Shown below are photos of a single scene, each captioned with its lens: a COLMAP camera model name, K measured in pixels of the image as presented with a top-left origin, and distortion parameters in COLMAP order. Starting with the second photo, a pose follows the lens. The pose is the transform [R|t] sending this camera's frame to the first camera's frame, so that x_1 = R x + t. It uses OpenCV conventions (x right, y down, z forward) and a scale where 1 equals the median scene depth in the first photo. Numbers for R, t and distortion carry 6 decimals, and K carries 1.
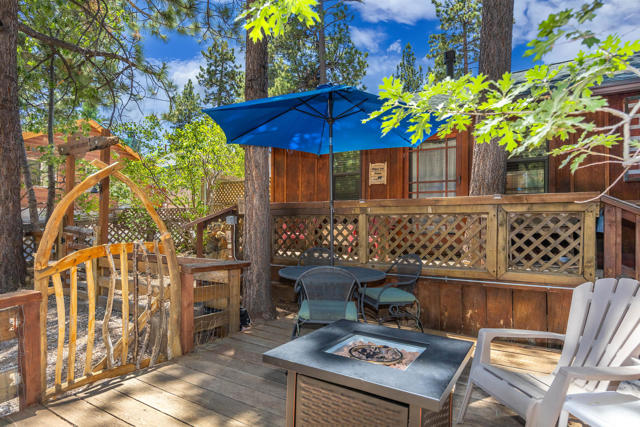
lens RADIAL K [[370.7, 0, 320.6], [0, 370.7, 223.7], [0, 0, 1]] dist [-0.002749, -0.000369]
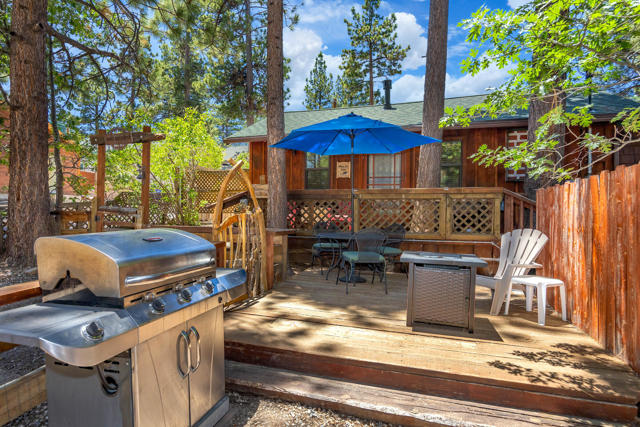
lens RADIAL K [[340.2, 0, 320.0], [0, 340.2, 213.5], [0, 0, 1]] dist [-0.004208, -0.000590]
pose [[0.970051, 0.004716, 0.242857, -0.333510], [-0.005915, 0.999974, 0.004209, 0.026161], [-0.242831, -0.005519, 0.970053, -0.249283]]
